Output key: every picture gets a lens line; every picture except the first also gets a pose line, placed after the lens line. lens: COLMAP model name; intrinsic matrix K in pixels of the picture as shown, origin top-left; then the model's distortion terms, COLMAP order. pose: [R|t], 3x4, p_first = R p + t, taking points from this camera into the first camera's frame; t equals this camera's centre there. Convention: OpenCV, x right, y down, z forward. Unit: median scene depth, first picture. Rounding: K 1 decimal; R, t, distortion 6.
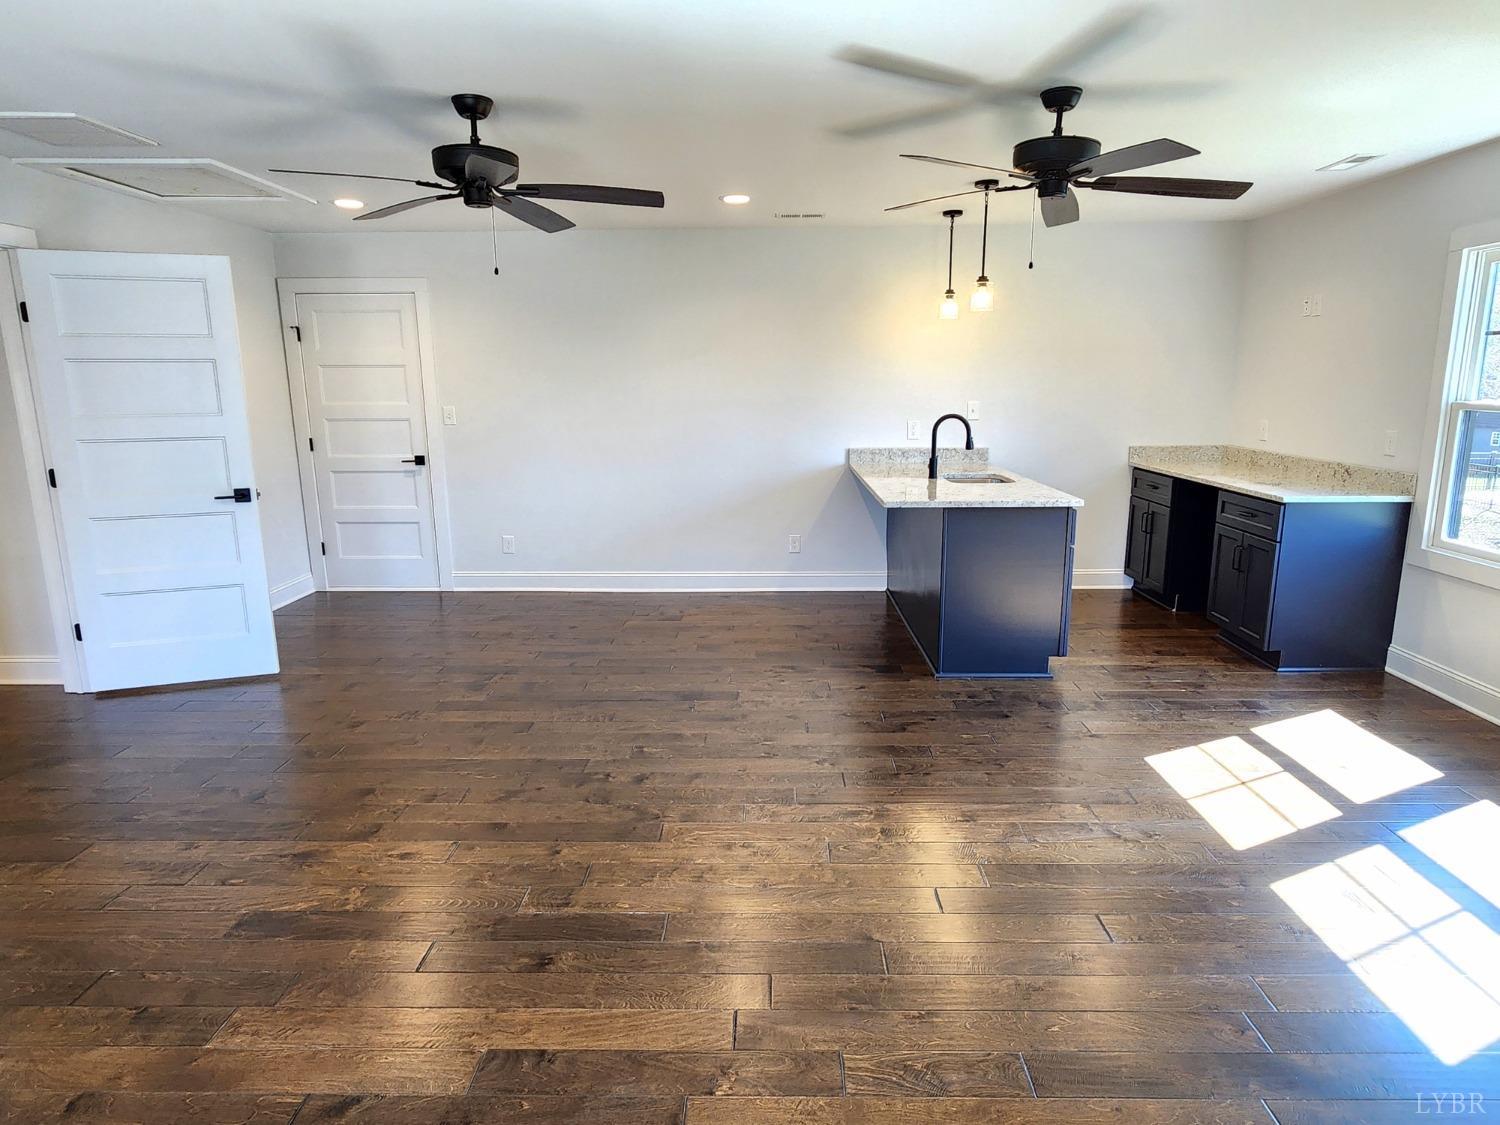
lens RADIAL K [[880.3, 0, 743.9], [0, 880.3, 563.6], [0, 0, 1]] dist [0.000406, -0.003838]
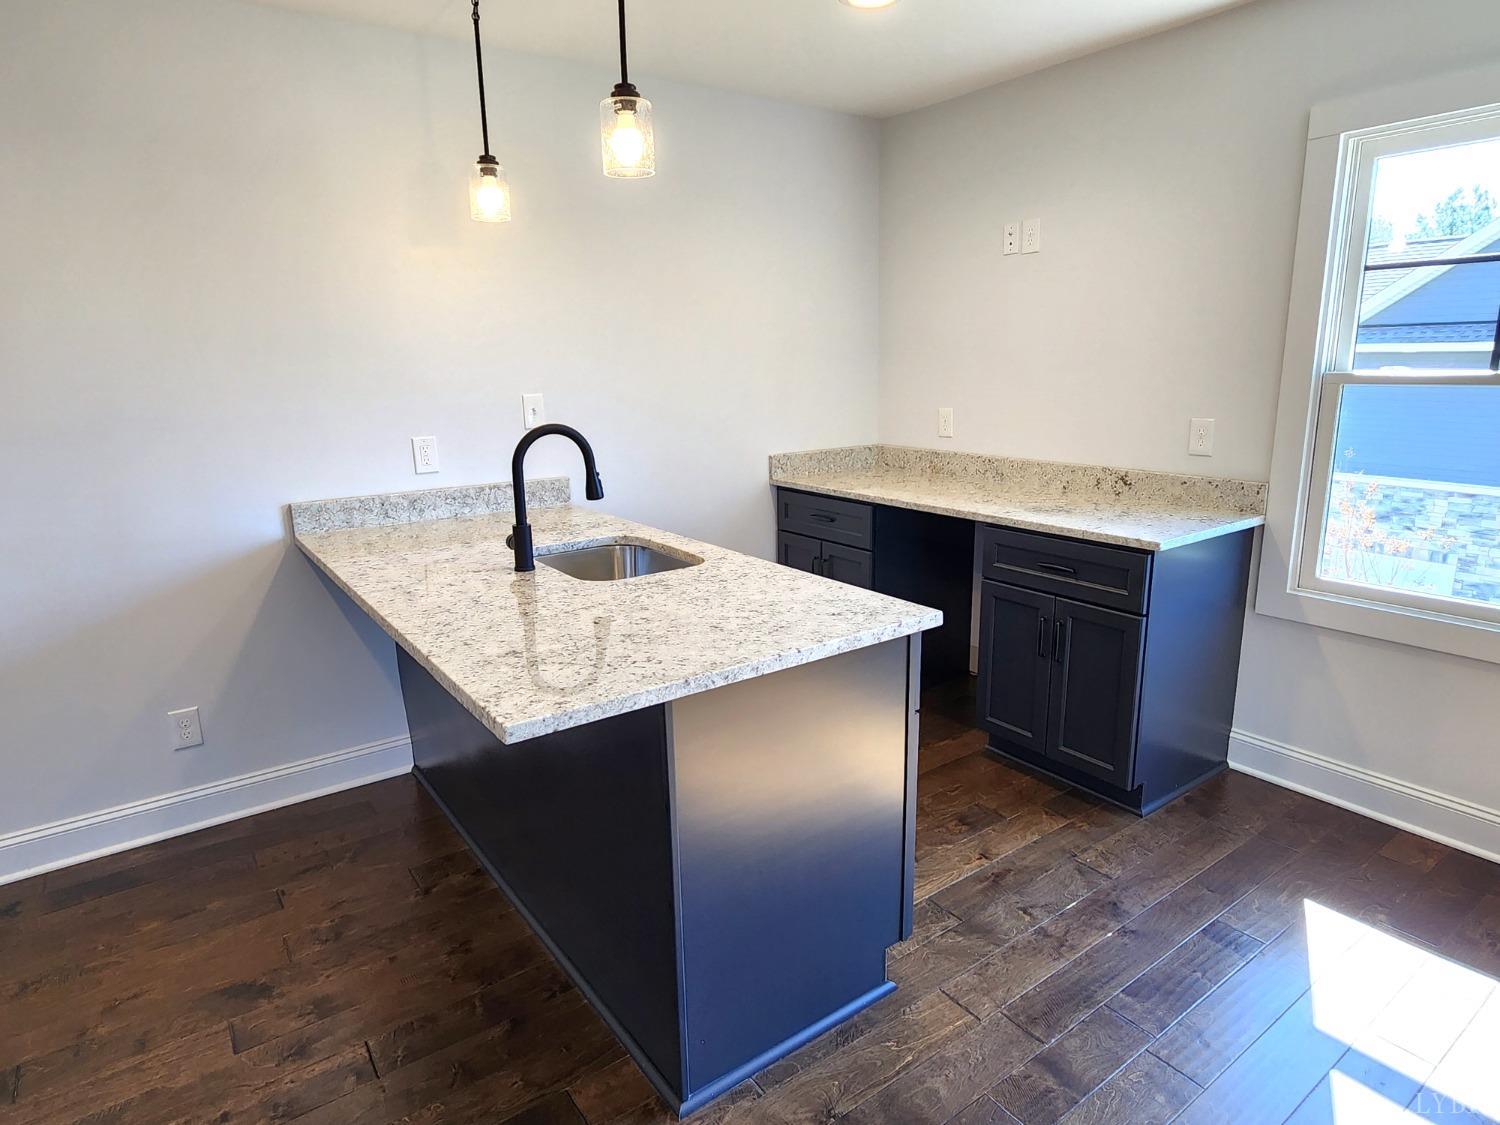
lens RADIAL K [[880.3, 0, 758.1], [0, 880.3, 558.1], [0, 0, 1]] dist [0.000406, -0.003838]
pose [[0.795372, -0.140442, 0.589626, 0.047087], [0.136948, 0.989270, 0.050896, -0.111311], [-0.590447, 0.040267, 0.806071, 0.582722]]
